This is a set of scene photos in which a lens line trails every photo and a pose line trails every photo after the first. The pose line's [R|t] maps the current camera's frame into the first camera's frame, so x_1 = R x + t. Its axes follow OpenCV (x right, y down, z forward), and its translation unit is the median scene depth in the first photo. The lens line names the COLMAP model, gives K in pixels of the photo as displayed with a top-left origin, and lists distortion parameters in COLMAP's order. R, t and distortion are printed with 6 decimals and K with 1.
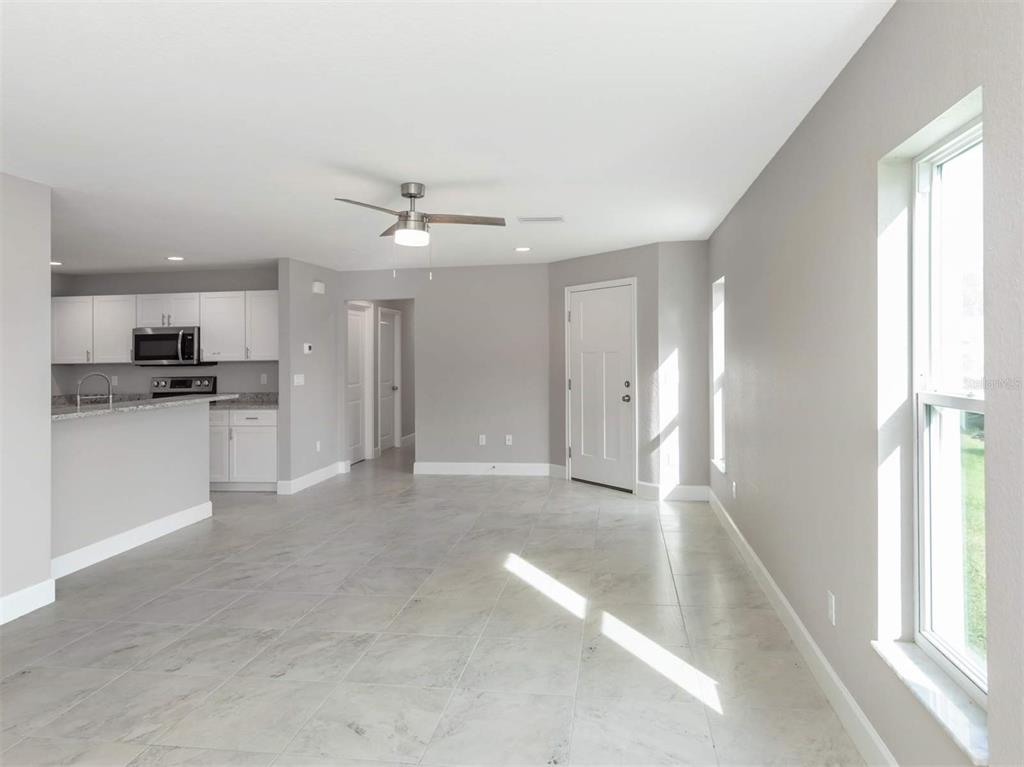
lens RADIAL K [[661.8, 0, 512.0], [0, 661.8, 383.5], [0, 0, 1]] dist [0.004897, 0.001273]
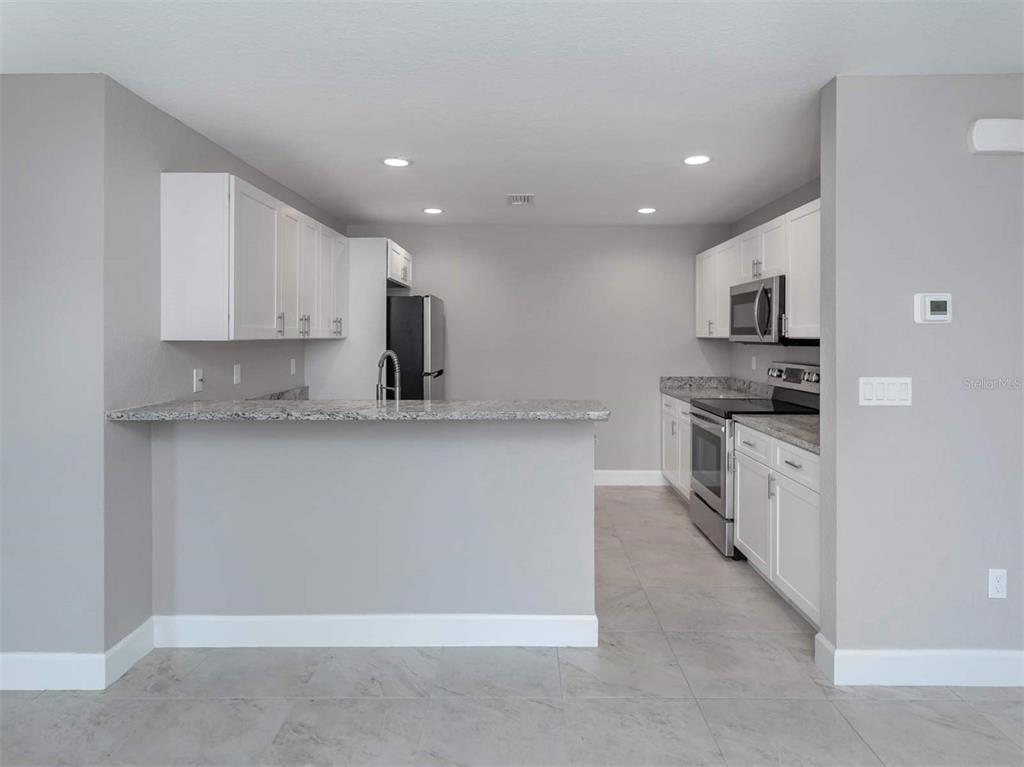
lens RADIAL K [[583.3, 0, 515.9], [0, 583.3, 349.2], [0, 0, 1]] dist [0.002248, 0.000241]
pose [[0.156218, 0.036935, -0.987032, -0.046155], [-0.044396, 0.998553, 0.030339, -0.046511], [0.986724, 0.039081, 0.157631, 1.145977]]
